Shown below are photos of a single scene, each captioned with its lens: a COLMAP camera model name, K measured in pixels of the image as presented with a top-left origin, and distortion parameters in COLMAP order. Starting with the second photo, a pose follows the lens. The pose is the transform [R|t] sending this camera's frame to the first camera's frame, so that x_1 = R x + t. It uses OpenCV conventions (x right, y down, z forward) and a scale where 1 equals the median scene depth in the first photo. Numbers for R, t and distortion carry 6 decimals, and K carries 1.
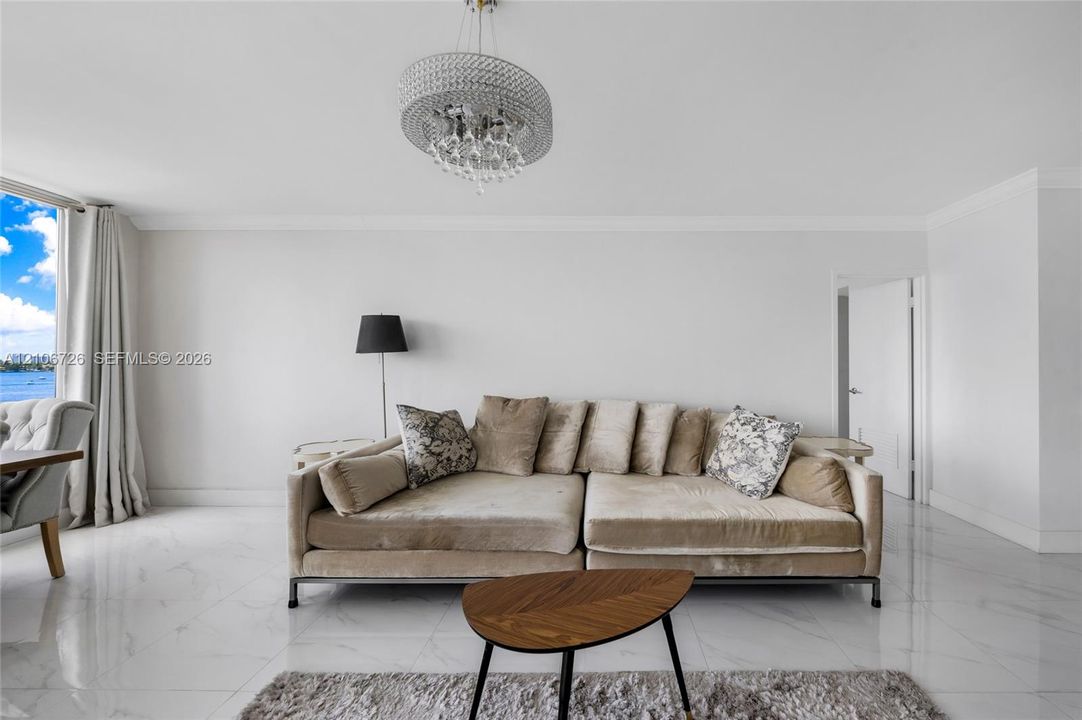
lens RADIAL K [[403.5, 0, 605.9], [0, 403.5, 361.4], [0, 0, 1]] dist [-0.000426, -0.000069]
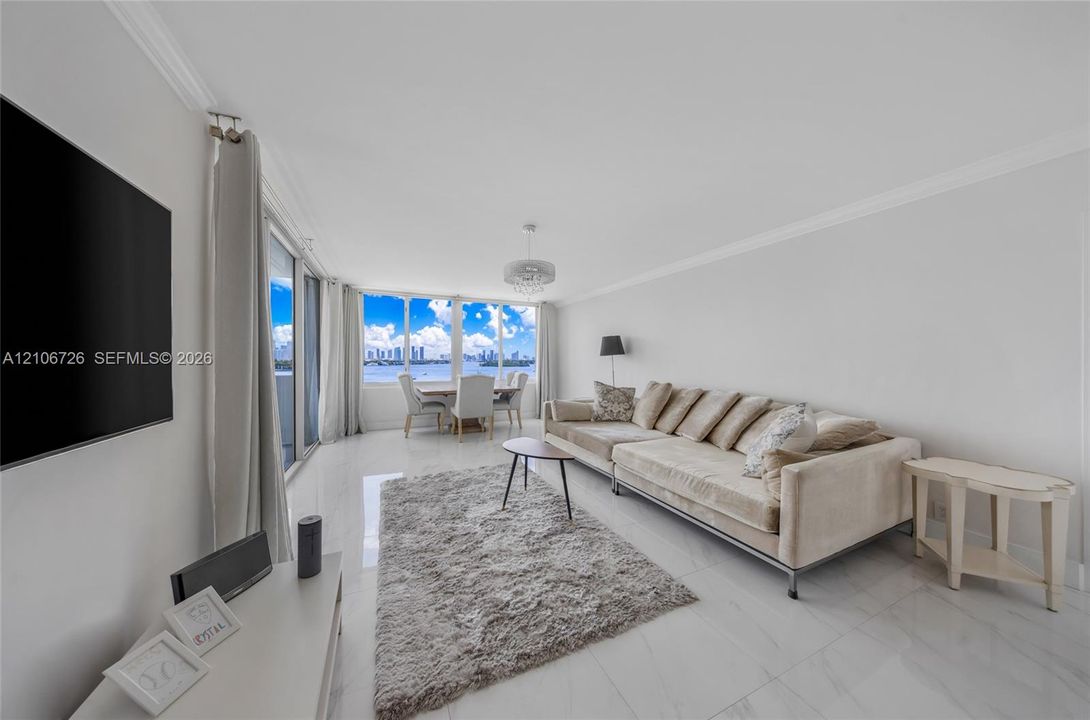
lens RADIAL K [[347.4, 0, 545.0], [0, 347.4, 360.0], [0, 0, 1]] dist [0.000278, -0.000002]
pose [[0.404740, -0.001328, -0.914431, 0.998367], [0.003115, 0.999995, -0.000073, -0.000029], [0.914427, -0.002819, 0.404742, 0.052323]]
